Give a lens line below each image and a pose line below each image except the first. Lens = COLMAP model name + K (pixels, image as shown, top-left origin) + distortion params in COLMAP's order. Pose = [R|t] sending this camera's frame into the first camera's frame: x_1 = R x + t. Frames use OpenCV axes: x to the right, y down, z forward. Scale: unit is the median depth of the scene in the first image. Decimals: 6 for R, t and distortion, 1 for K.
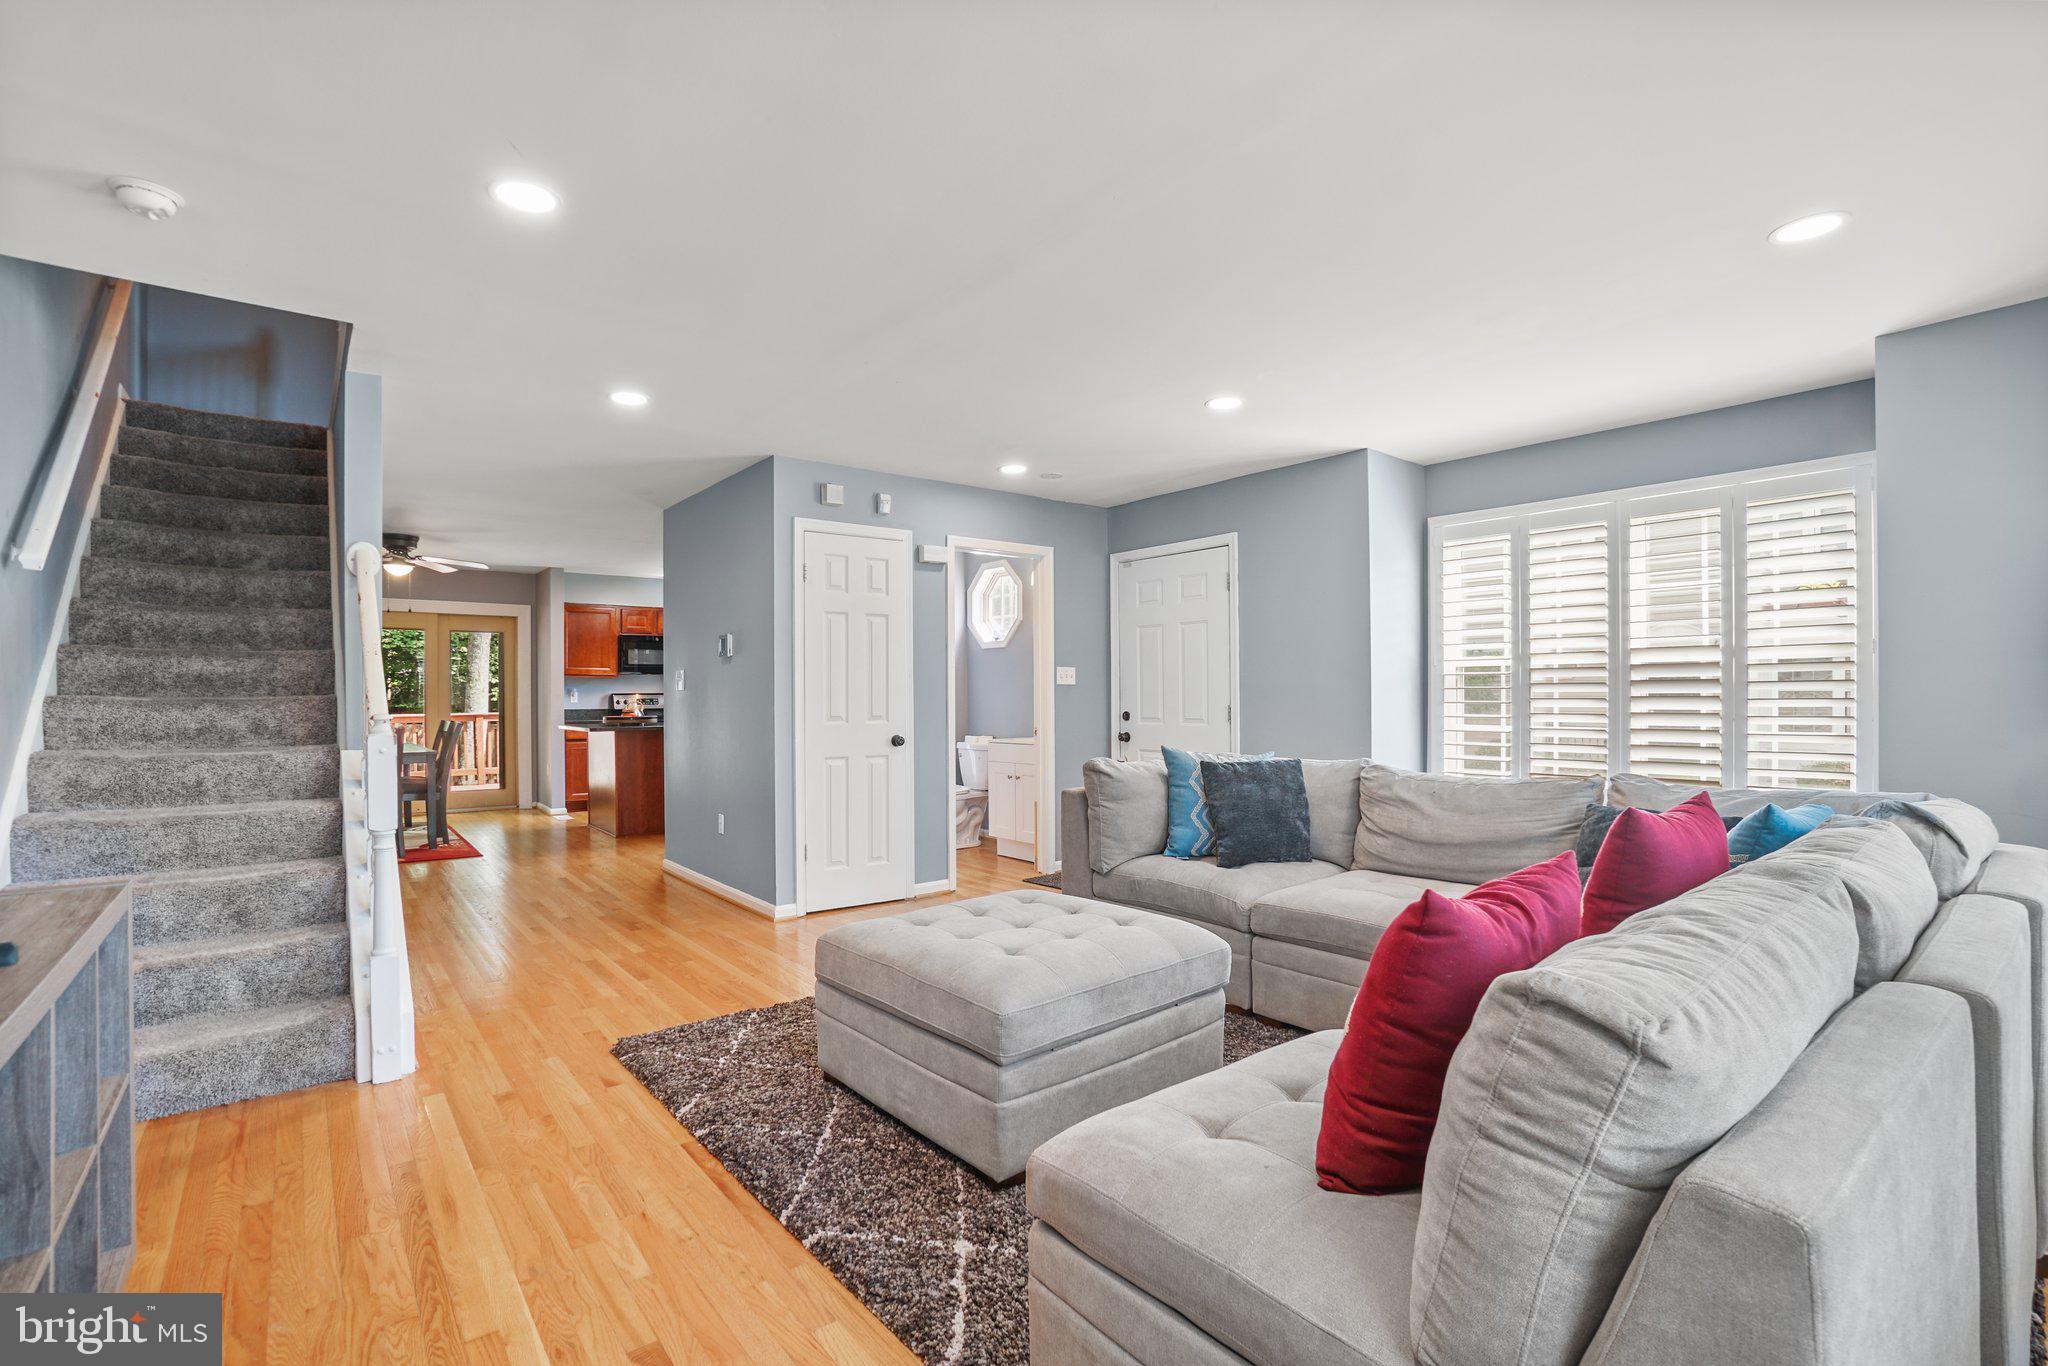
lens RADIAL K [[931.4, 0, 964.6], [0, 931.4, 679.4], [0, 0, 1]] dist [-0.063743, 0.000360]
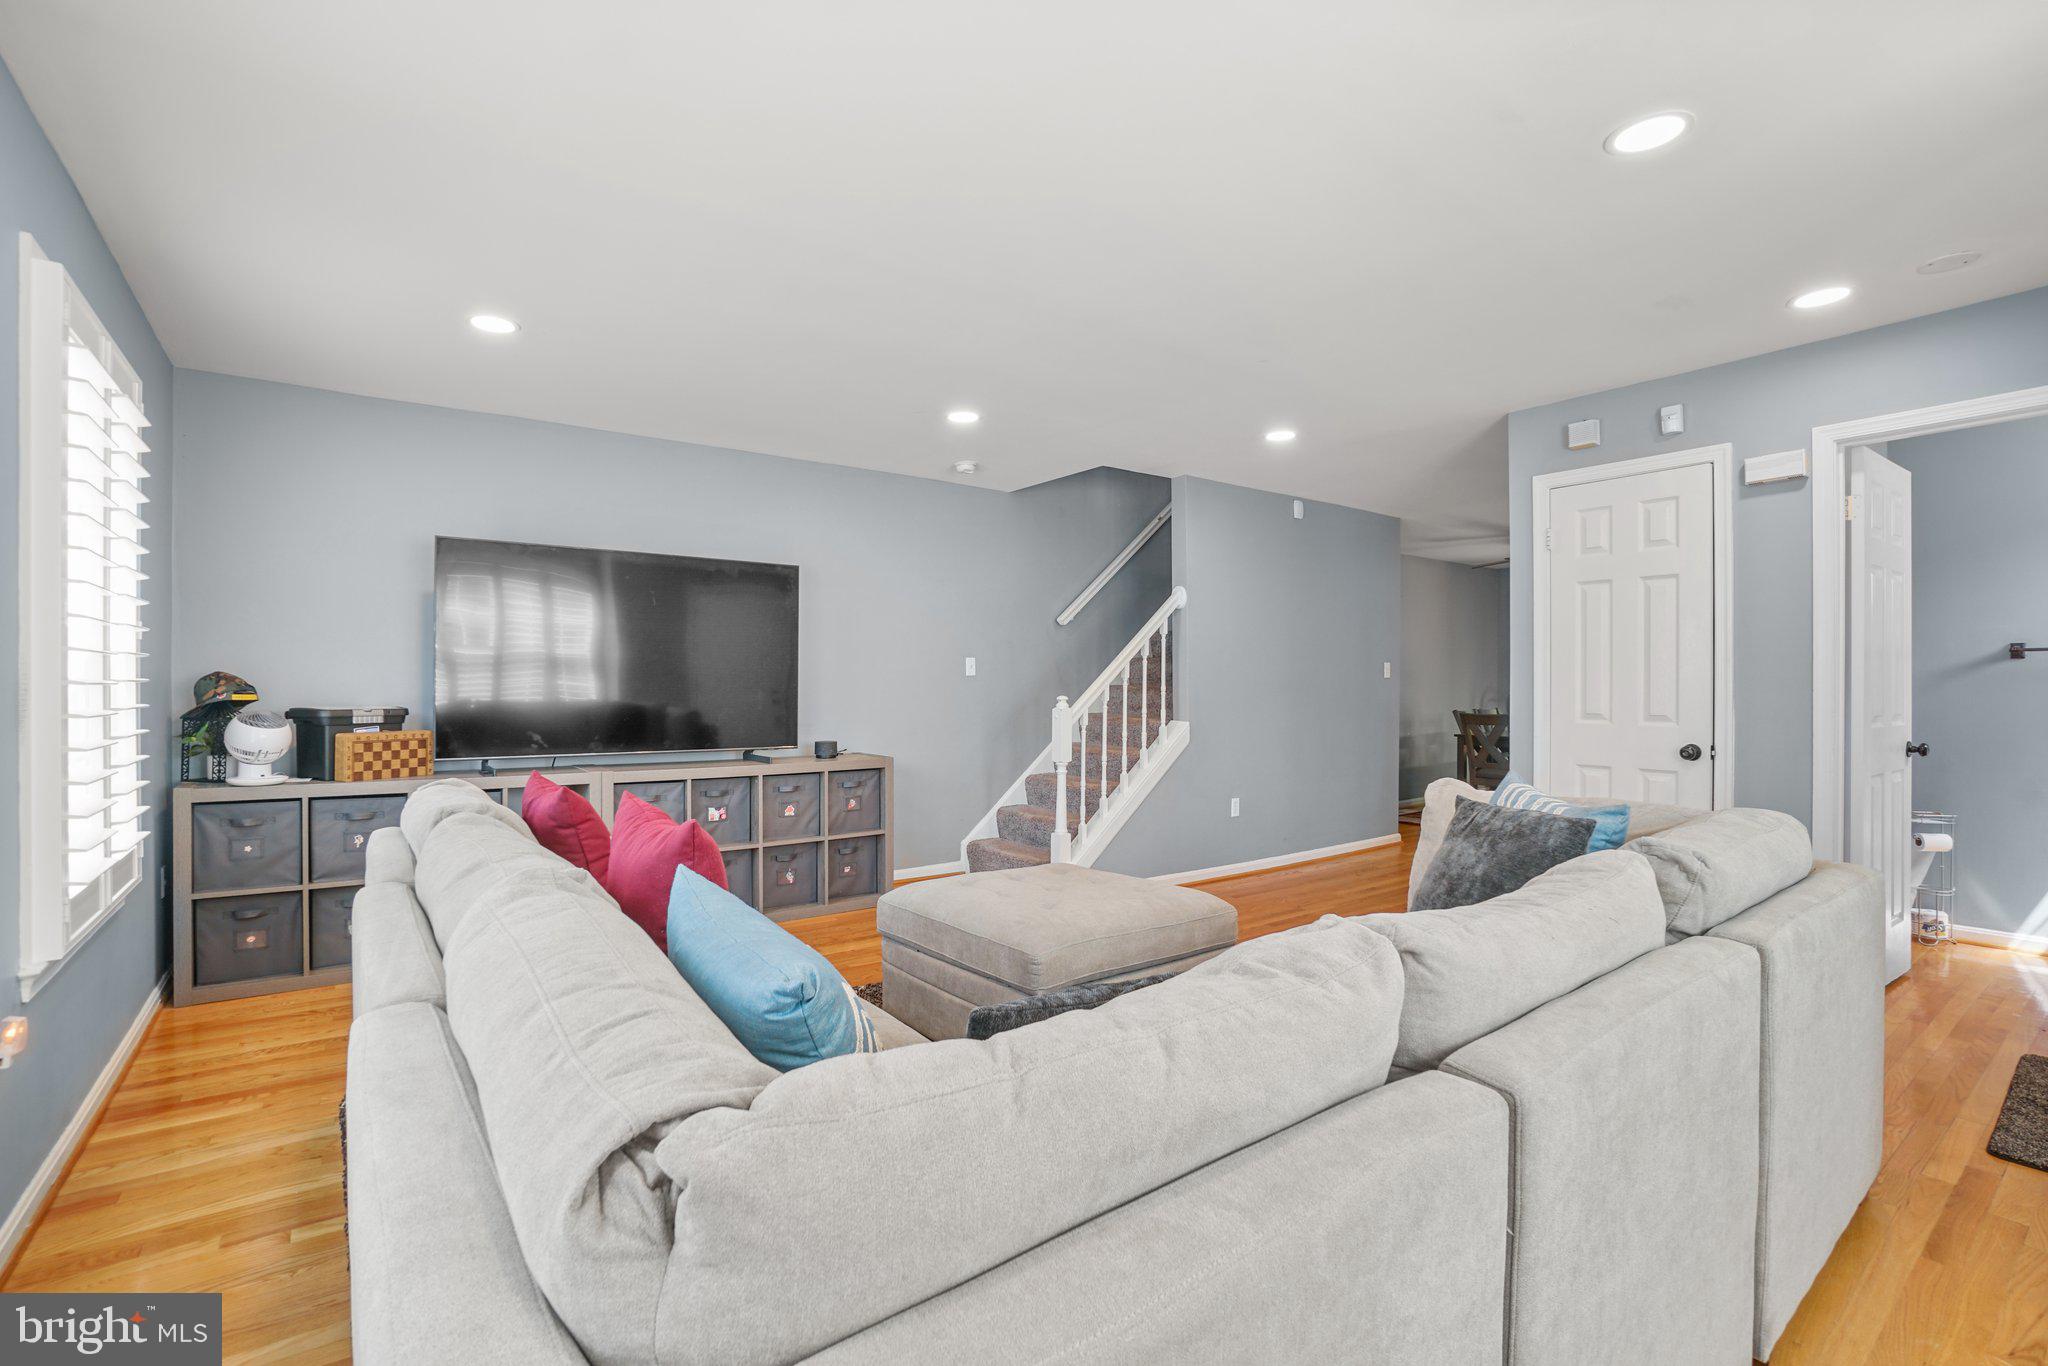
lens RADIAL K [[909.8, 0, 1018.0], [0, 909.8, 678.1], [0, 0, 1]] dist [-0.043546, 0.021345]
pose [[0.006257, -0.003640, -0.999974, 1.252289], [0.008752, 0.999955, -0.003586, 0.016658], [0.999942, -0.008730, 0.006288, 1.024200]]
